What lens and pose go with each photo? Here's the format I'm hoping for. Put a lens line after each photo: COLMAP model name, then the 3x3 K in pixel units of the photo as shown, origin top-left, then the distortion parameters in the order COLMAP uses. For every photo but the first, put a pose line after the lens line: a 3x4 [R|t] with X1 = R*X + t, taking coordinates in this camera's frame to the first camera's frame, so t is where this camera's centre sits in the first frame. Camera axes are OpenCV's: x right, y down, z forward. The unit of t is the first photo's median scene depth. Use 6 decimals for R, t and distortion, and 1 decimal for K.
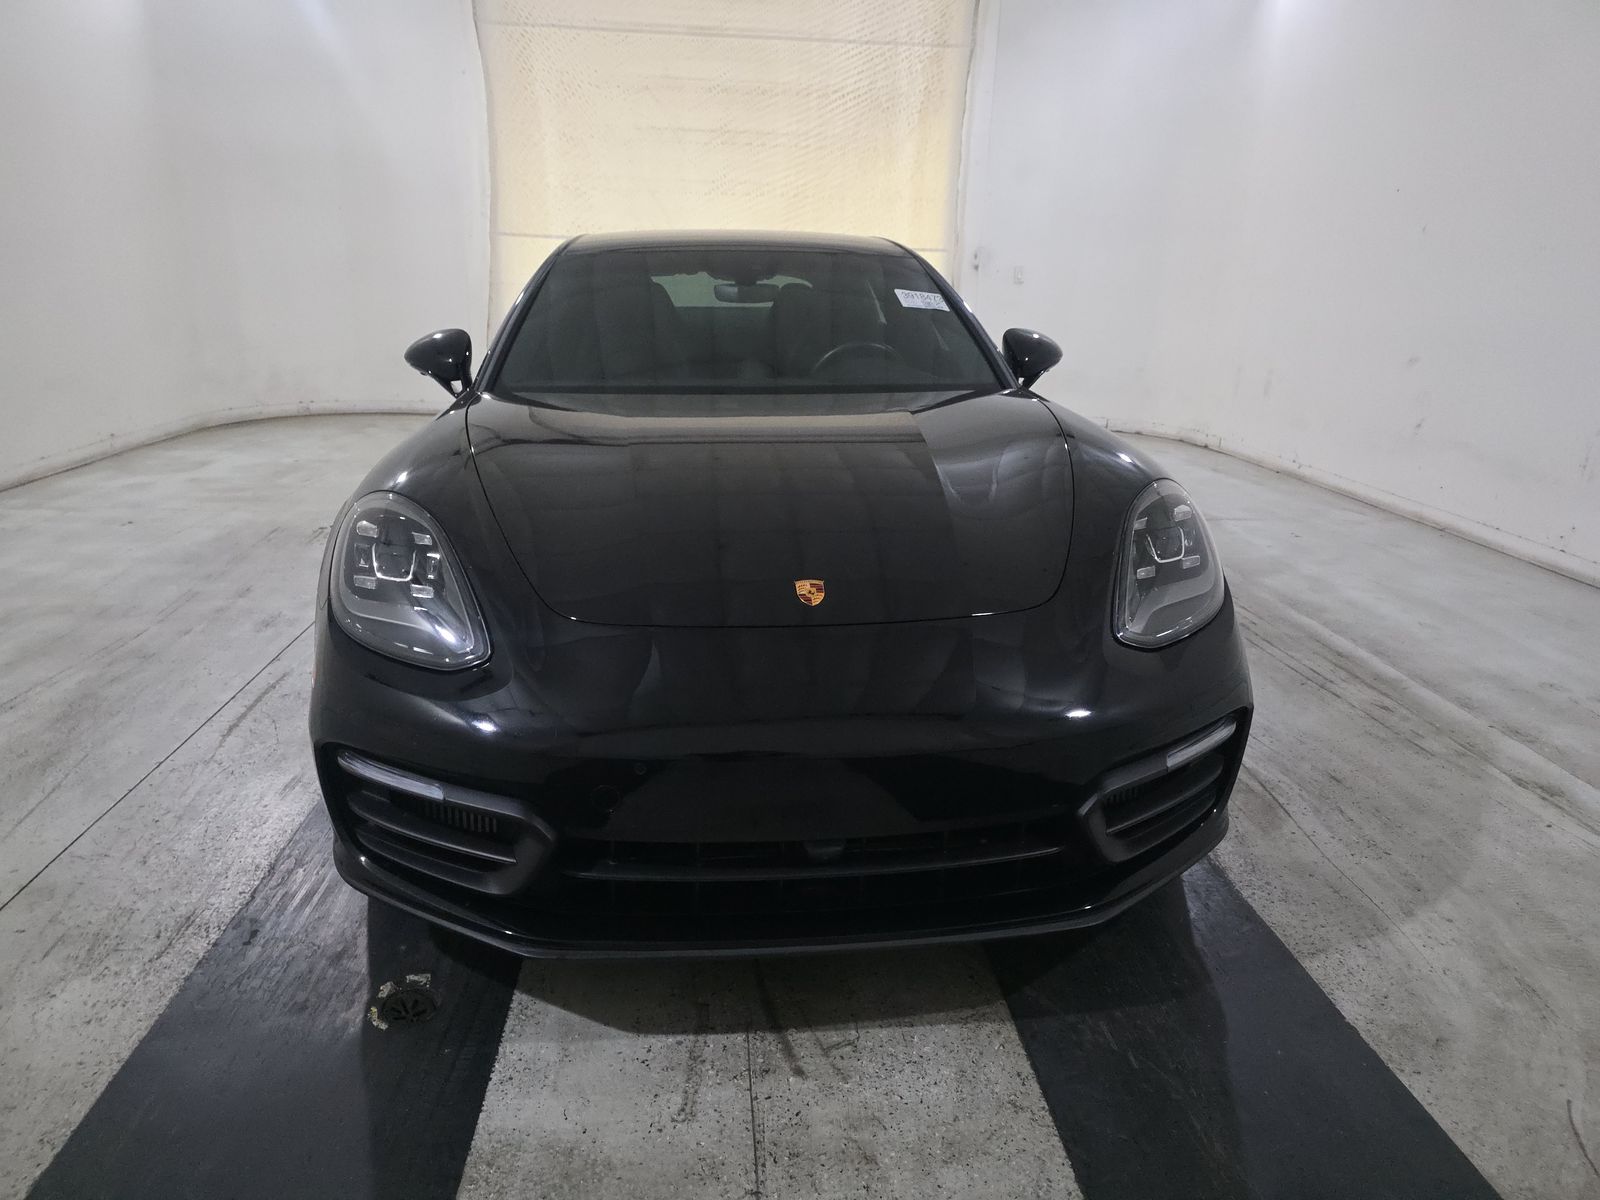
lens RADIAL K [[1068.7, 0, 806.8], [0, 1068.7, 596.1], [0, 0, 1]] dist [0.034517, -0.025362]
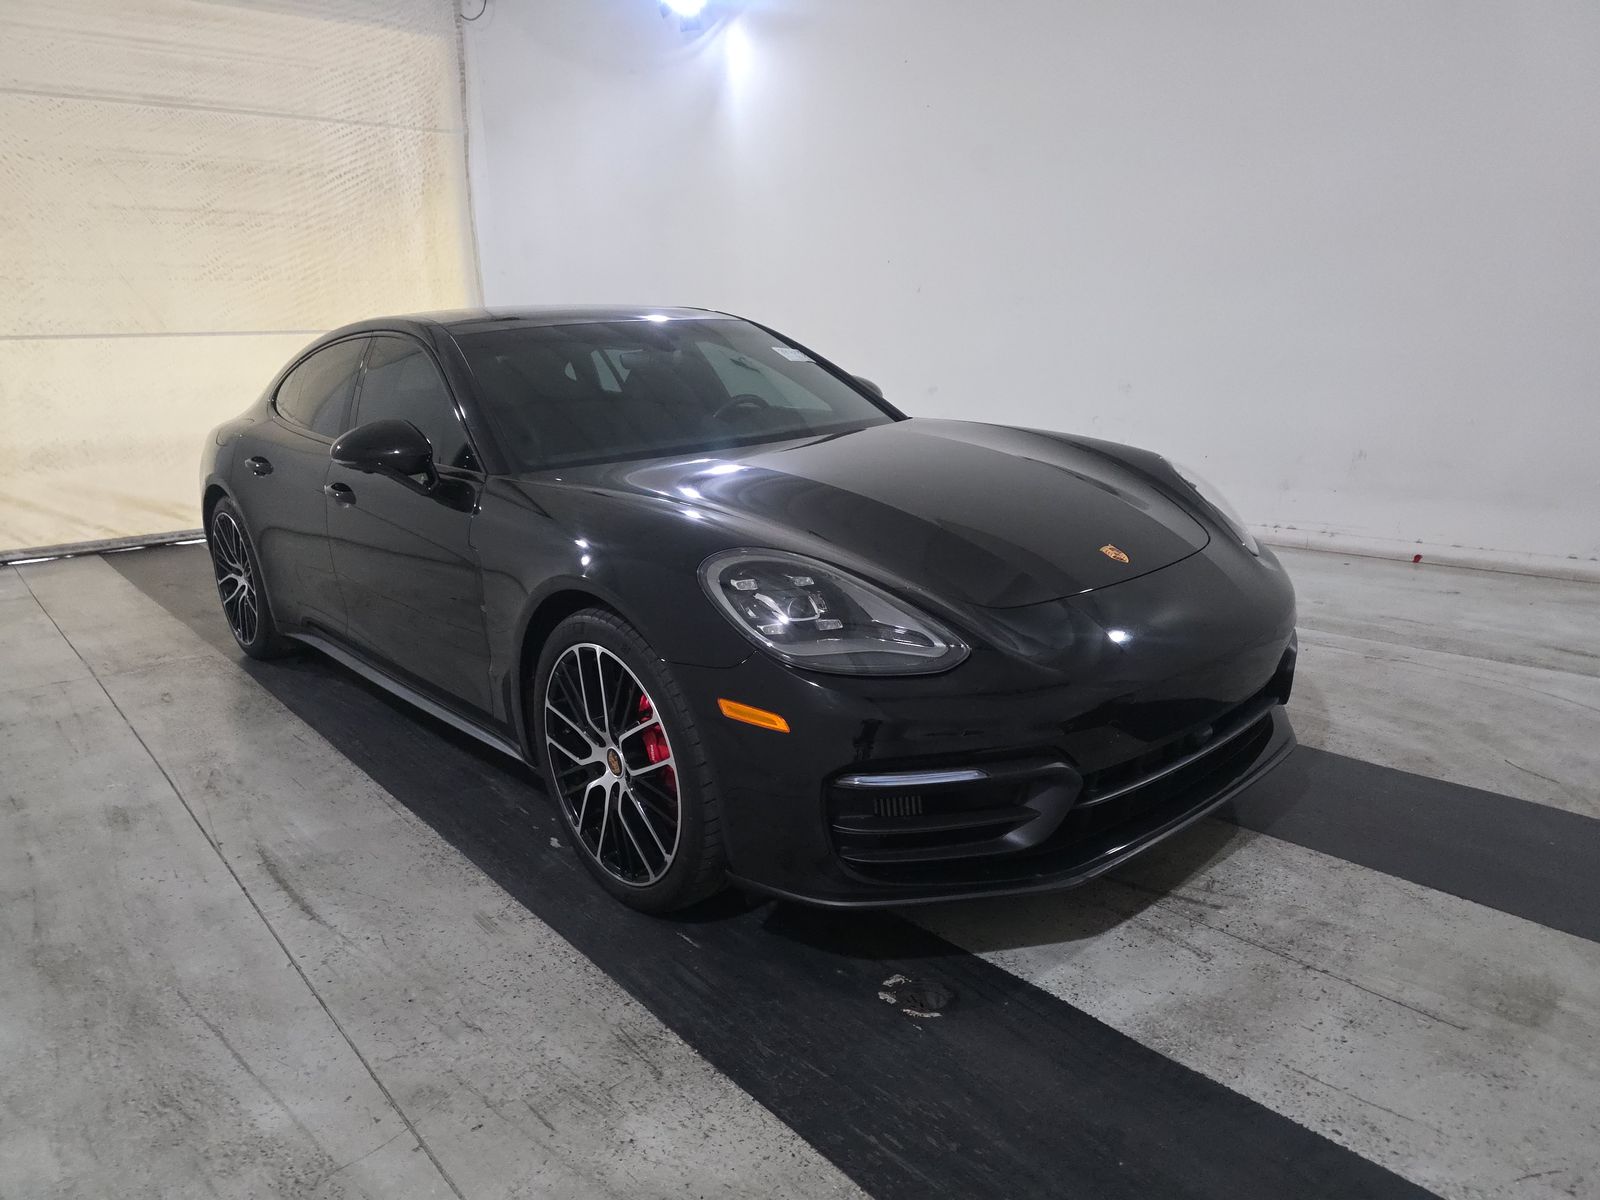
lens RADIAL K [[1068.7, 0, 807.6], [0, 1068.7, 596.4], [0, 0, 1]] dist [0.034517, -0.025362]
pose [[0.814408, -0.193656, 0.547025, -0.229215], [0.229779, 0.973240, 0.002449, -0.009586], [-0.532861, 0.123700, 0.837113, 0.025908]]
